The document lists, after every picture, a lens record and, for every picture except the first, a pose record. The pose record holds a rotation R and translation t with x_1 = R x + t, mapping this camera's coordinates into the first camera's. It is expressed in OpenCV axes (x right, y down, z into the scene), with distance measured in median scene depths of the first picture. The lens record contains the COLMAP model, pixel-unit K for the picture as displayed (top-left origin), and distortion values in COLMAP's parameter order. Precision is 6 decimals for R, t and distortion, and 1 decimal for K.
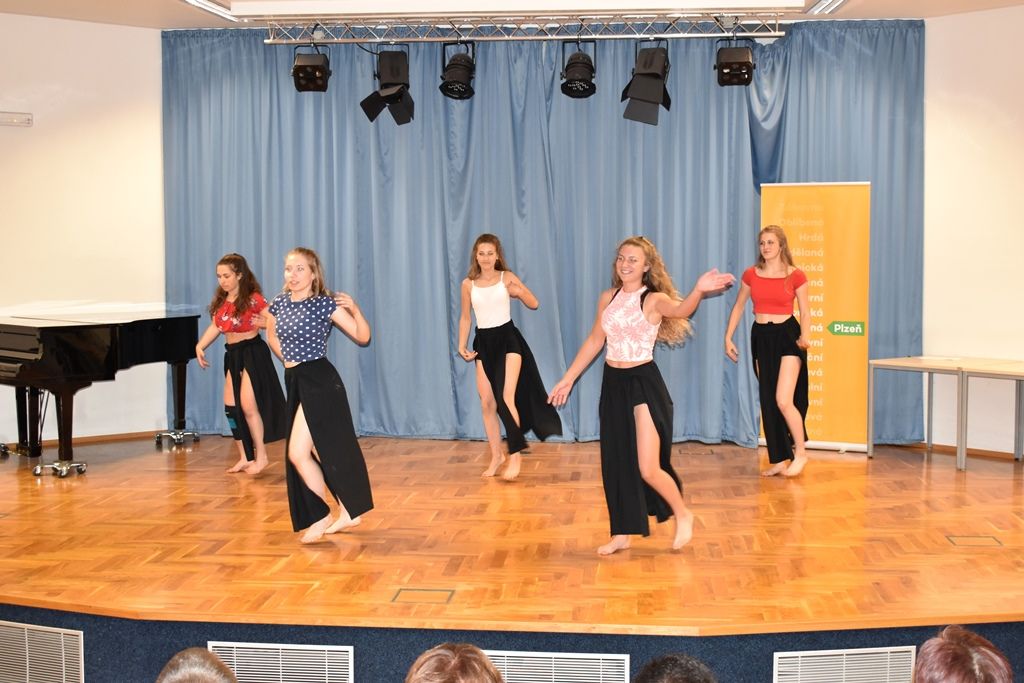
lens RADIAL K [[1422.0, 0, 512.0], [0, 1422.0, 341.5], [0, 0, 1]] dist [-0.038596, -0.008920]
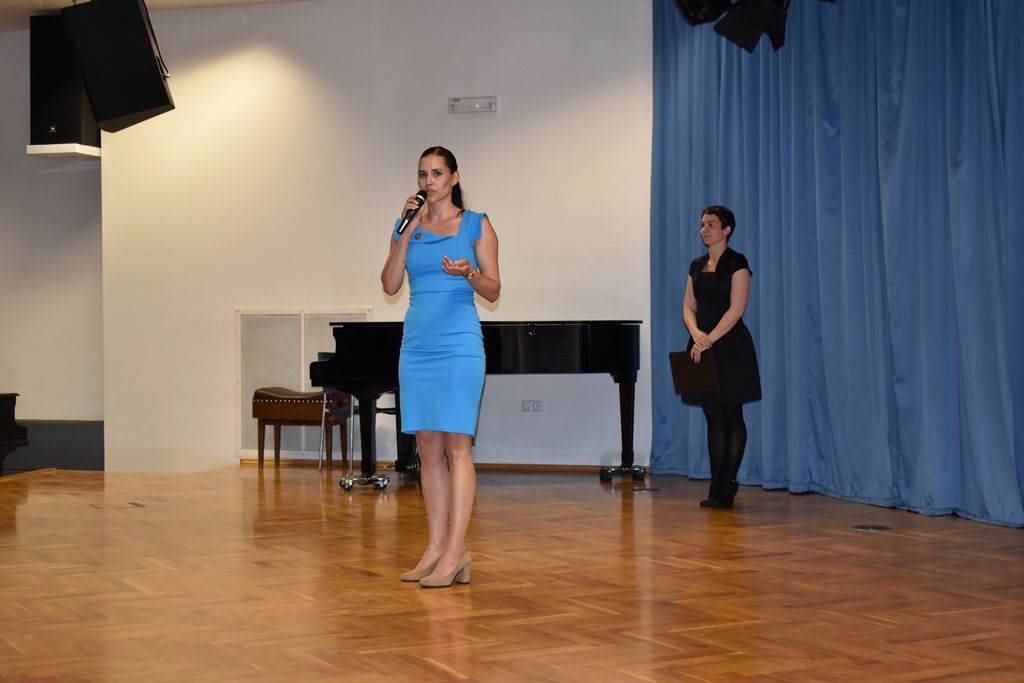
lens RADIAL K [[1605.1, 0, 512.0], [0, 1605.1, 341.5], [0, 0, 1]] dist [-0.015453, 0.085186]
pose [[0.560580, 0.003848, -0.828091, 0.517757], [-0.049458, 0.998360, -0.028841, 0.022859], [0.826622, 0.057123, 0.559851, 0.453222]]
